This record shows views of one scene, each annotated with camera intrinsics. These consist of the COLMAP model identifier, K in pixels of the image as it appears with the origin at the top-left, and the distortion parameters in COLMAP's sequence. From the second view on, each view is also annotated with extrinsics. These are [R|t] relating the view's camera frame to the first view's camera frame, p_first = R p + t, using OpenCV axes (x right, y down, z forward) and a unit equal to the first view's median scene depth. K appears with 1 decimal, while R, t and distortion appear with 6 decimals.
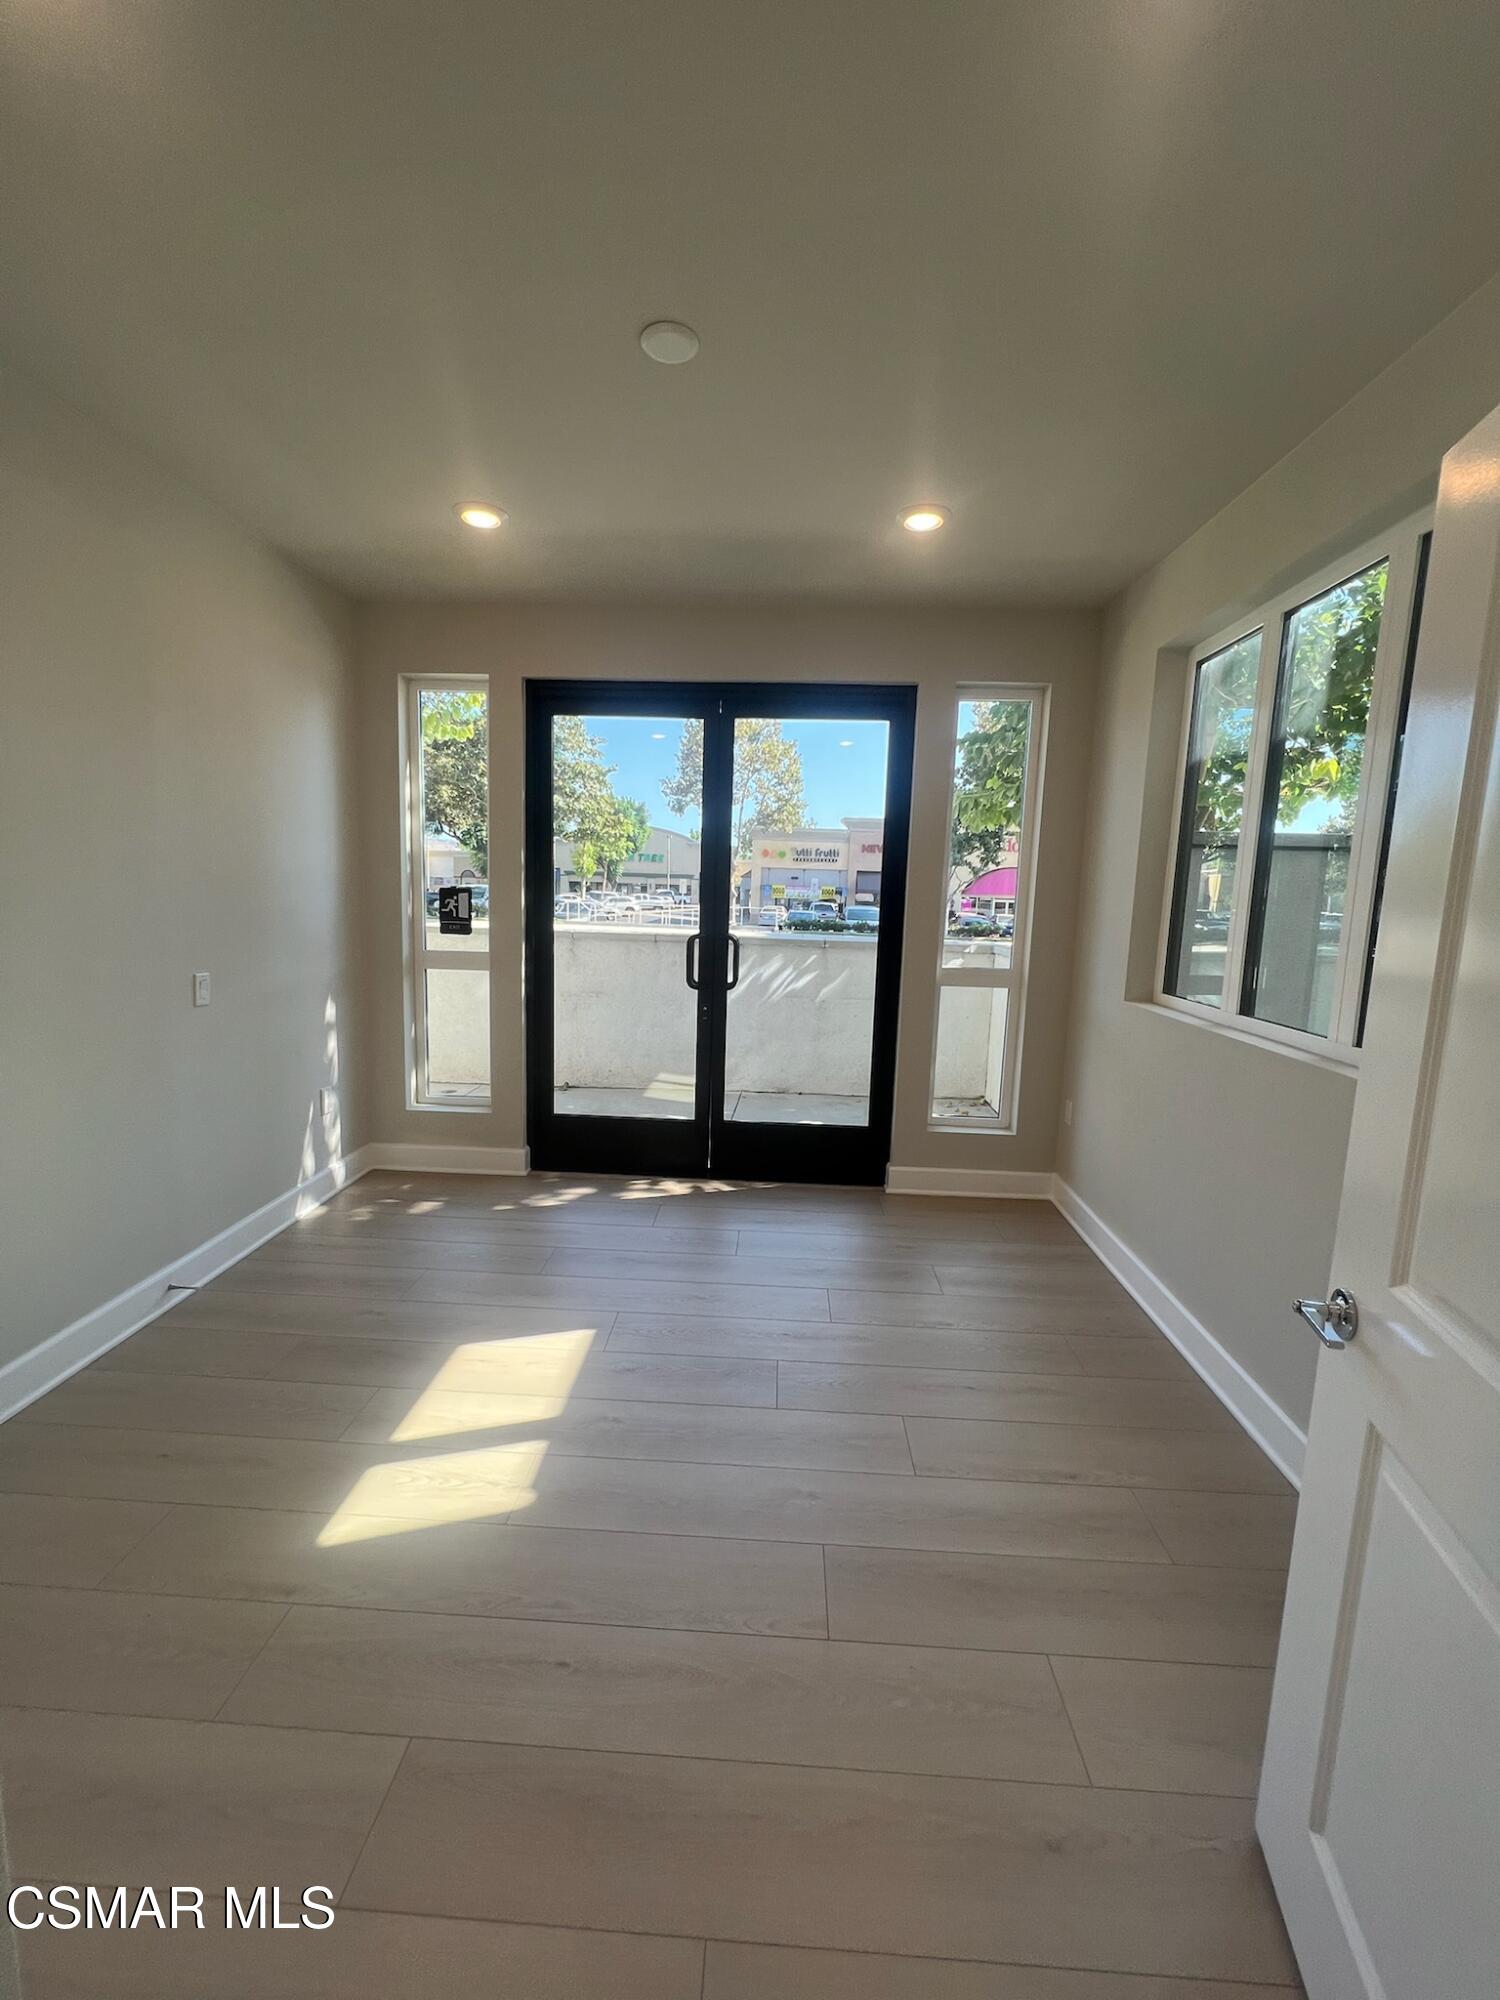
lens RADIAL K [[799.6, 0, 760.4], [0, 799.6, 1006.2], [0, 0, 1]] dist [0.004642, -0.000607]
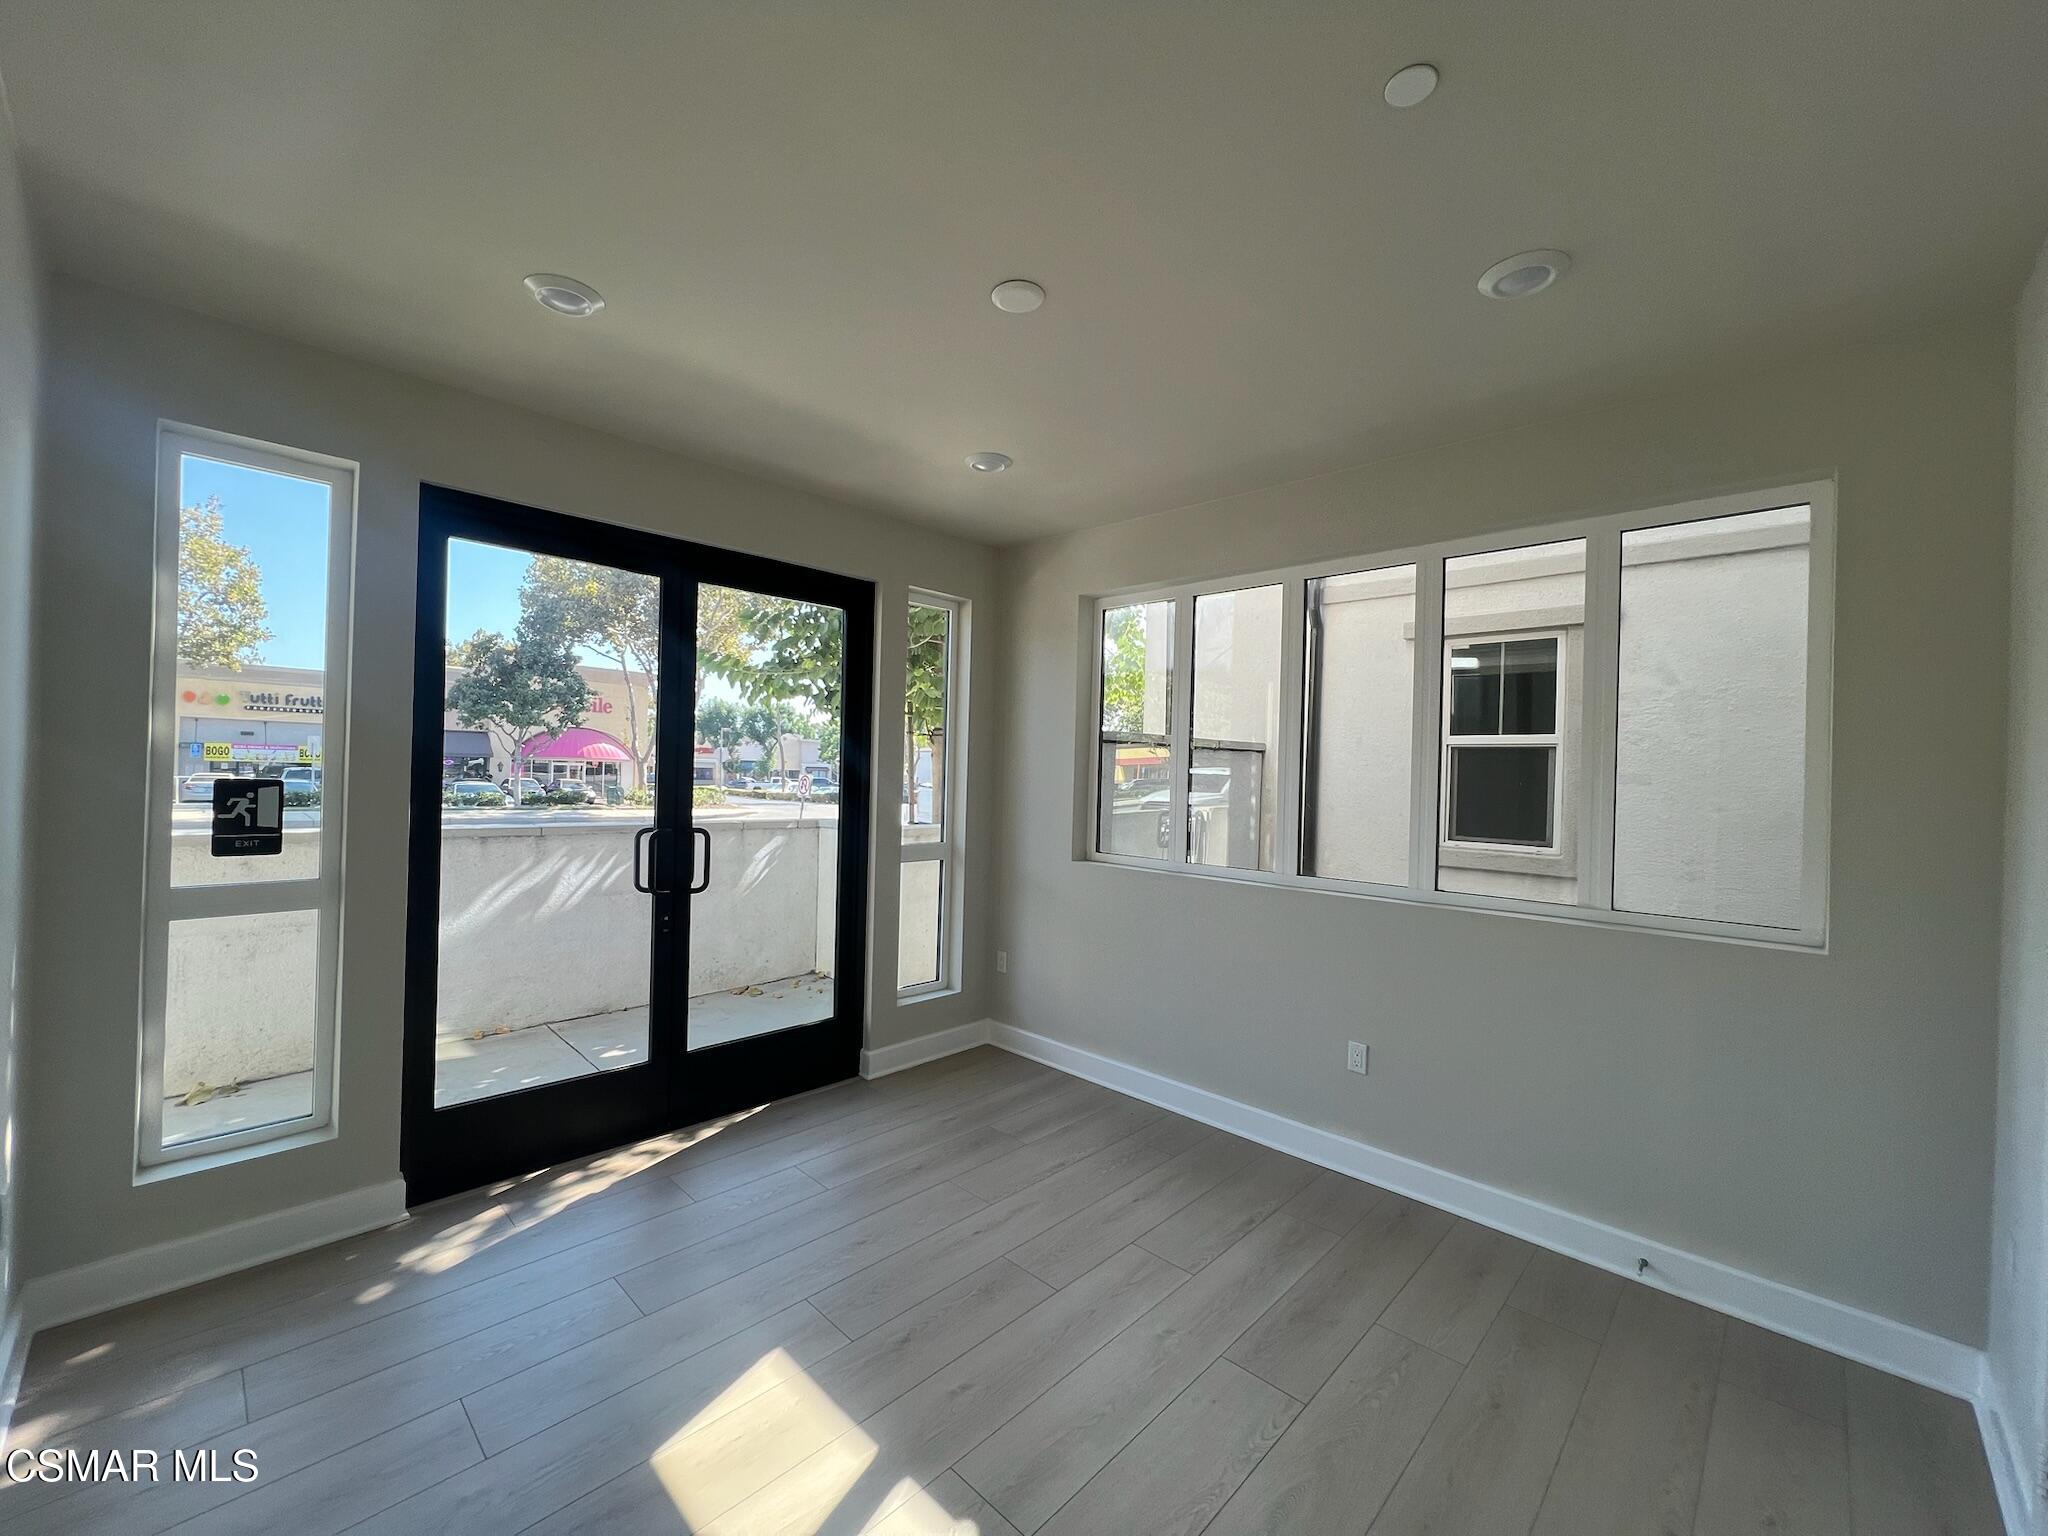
lens RADIAL K [[818.8, 0, 1019.5], [0, 818.8, 773.5], [0, 0, 1]] dist [0.004642, -0.000607]
pose [[0.663557, -0.013733, 0.748000, -0.459804], [0.100103, 0.992471, -0.070581, -0.049052], [-0.741398, 0.121711, 0.659935, 0.155245]]
